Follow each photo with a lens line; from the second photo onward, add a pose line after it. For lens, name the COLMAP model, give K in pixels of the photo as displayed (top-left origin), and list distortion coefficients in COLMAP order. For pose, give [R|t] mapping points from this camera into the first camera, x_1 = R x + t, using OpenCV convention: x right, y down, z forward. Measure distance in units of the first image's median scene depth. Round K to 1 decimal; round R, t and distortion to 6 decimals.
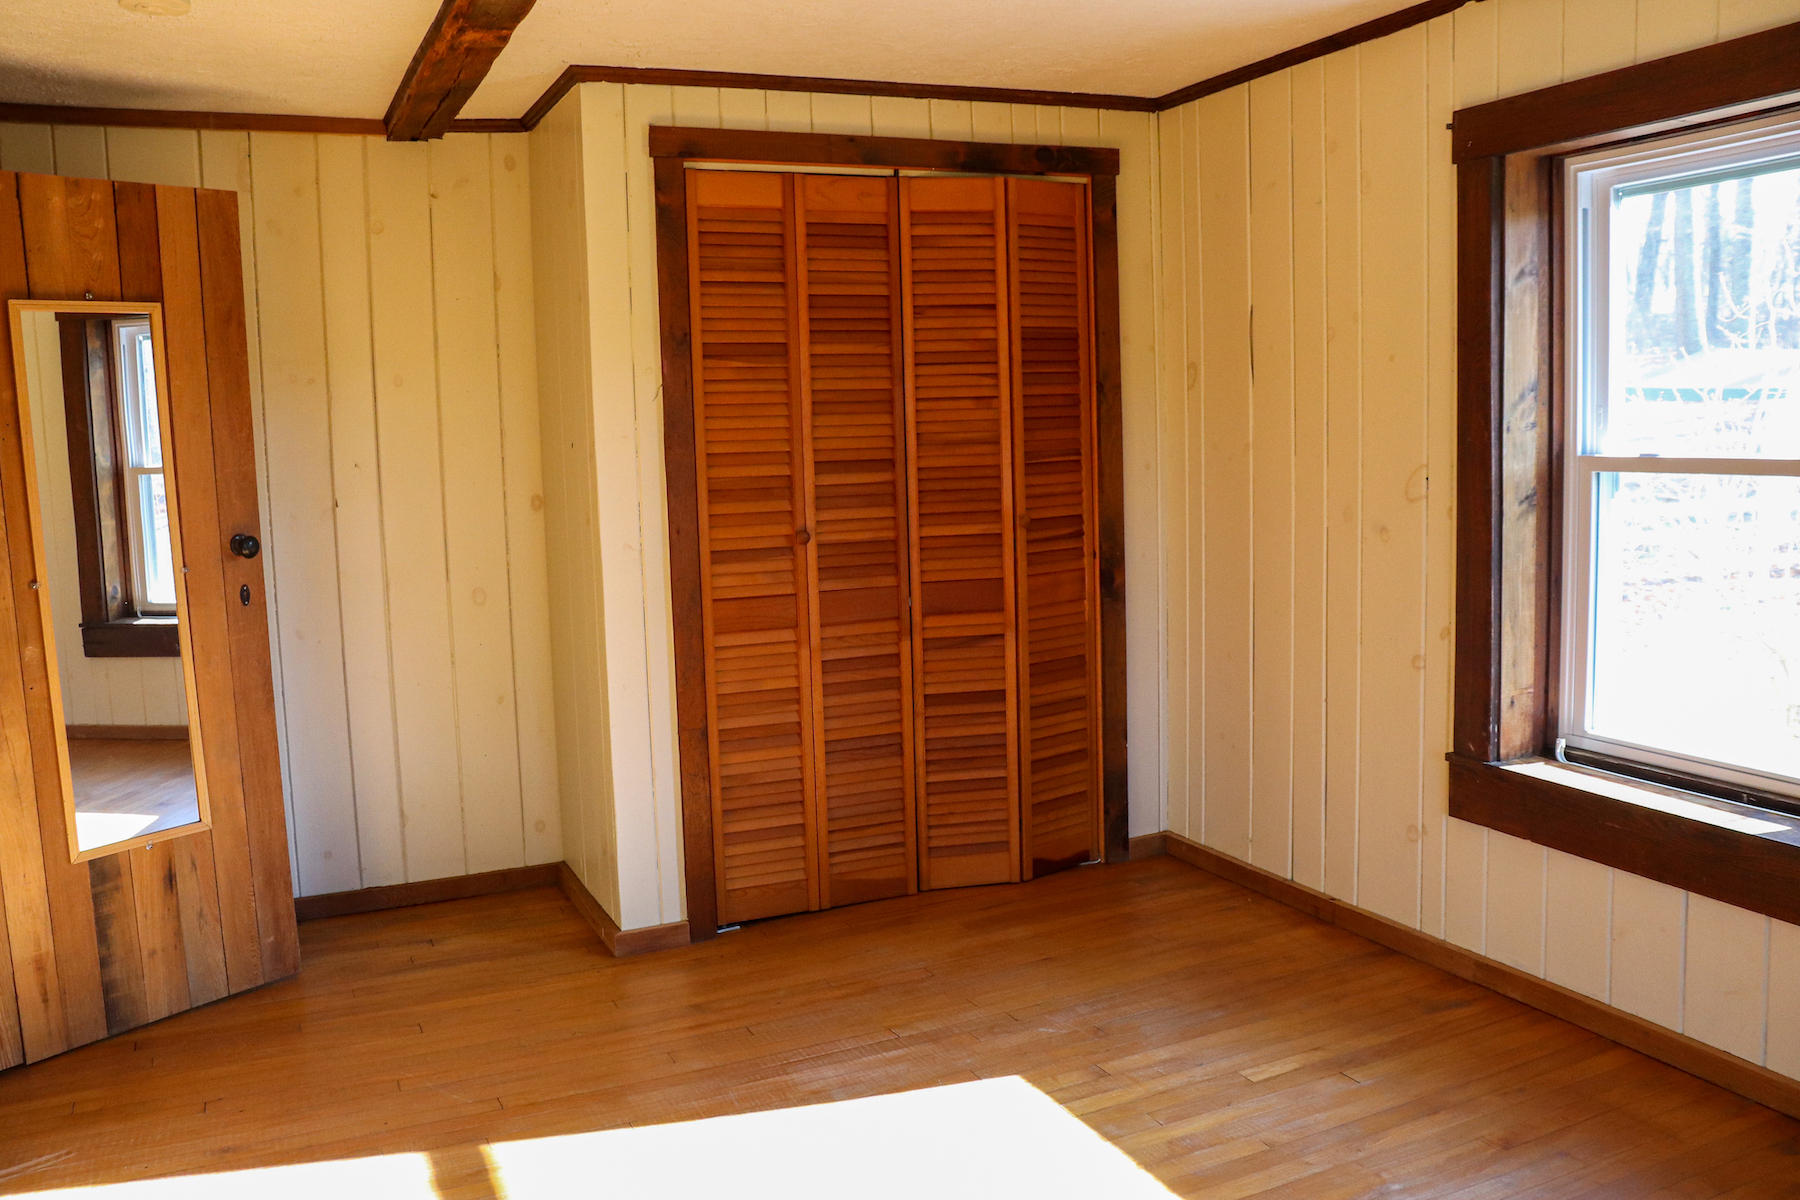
lens RADIAL K [[1484.9, 0, 867.0], [0, 1484.9, 593.6], [0, 0, 1]] dist [-0.172741, 0.156594]
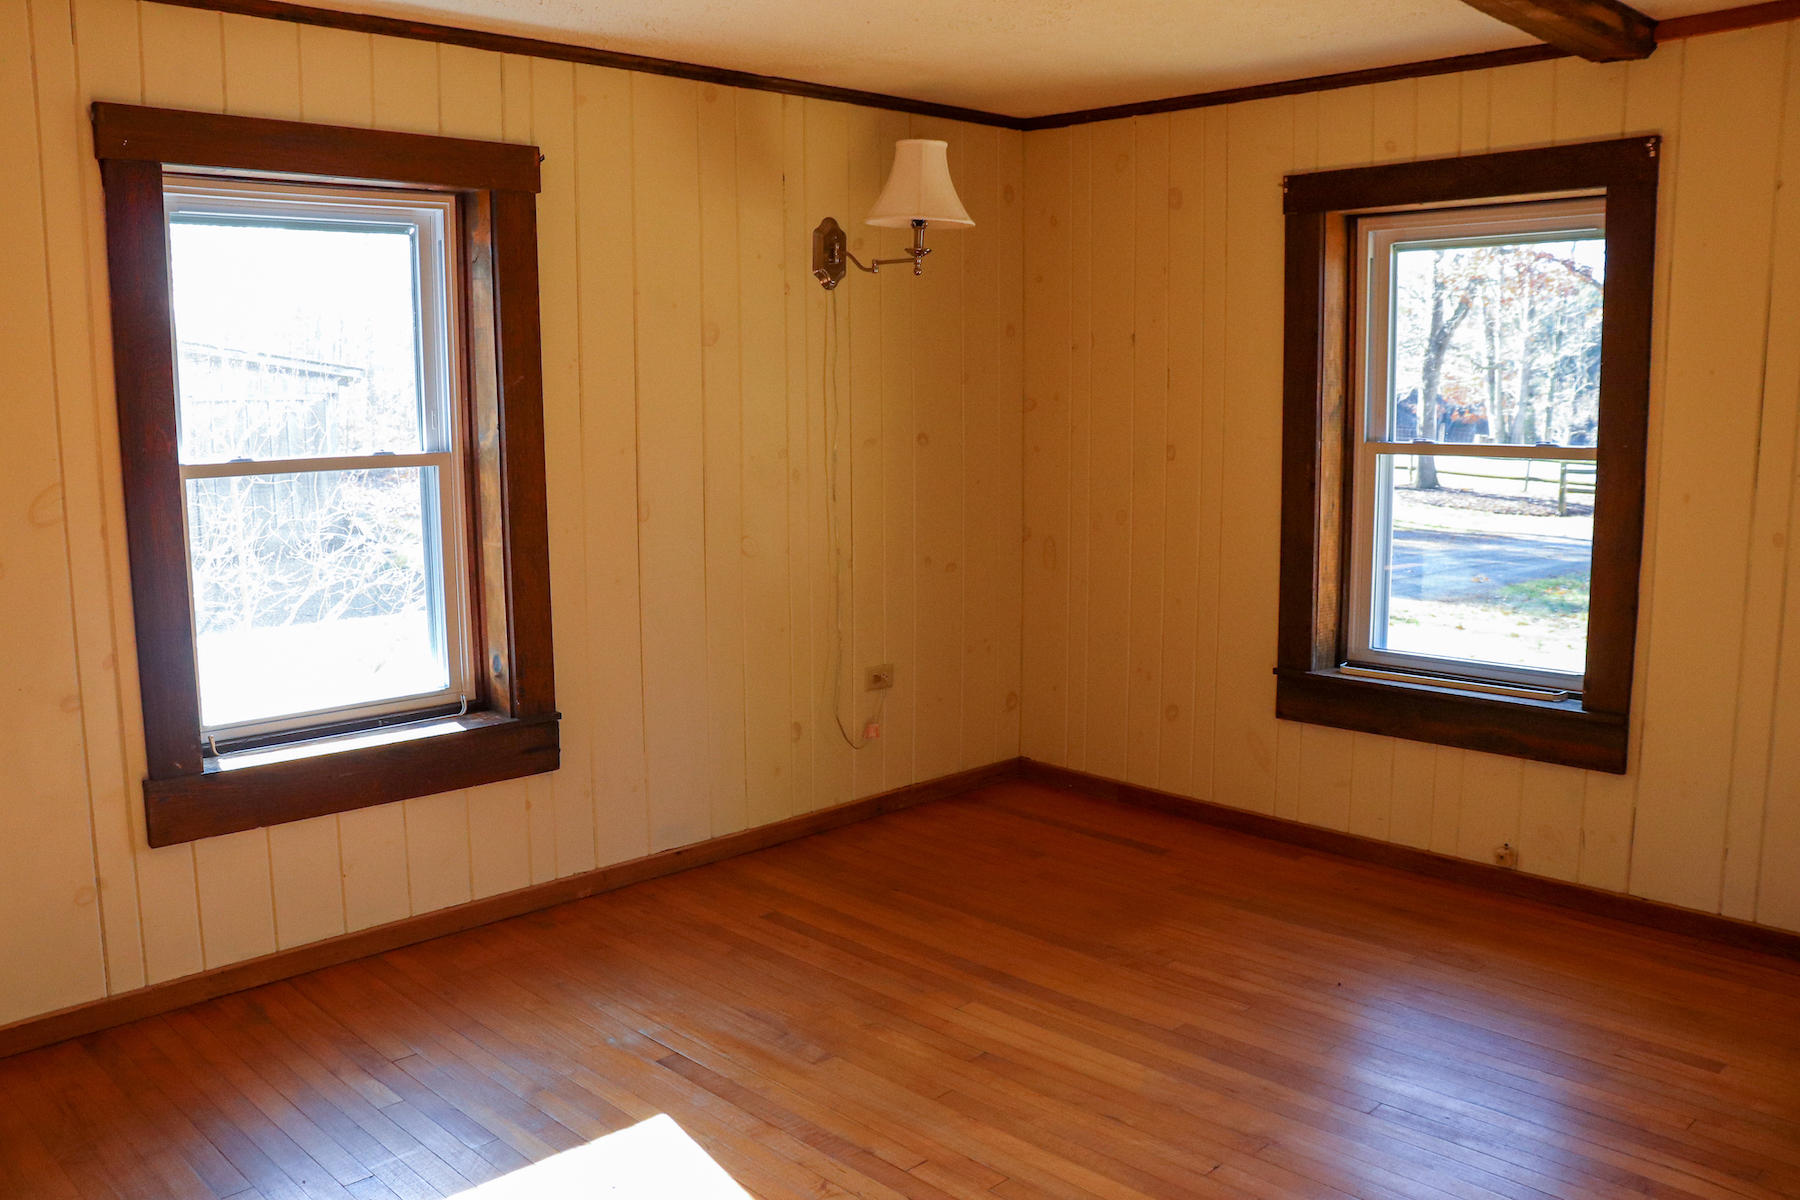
lens RADIAL K [[1484.9, 0, 867.0], [0, 1484.9, 593.6], [0, 0, 1]] dist [-0.172741, 0.156594]
pose [[-0.342860, -0.090892, 0.934979, -0.681140], [0.134955, 0.980218, 0.144778, -0.091401], [-0.929642, 0.175819, -0.323812, 0.923062]]
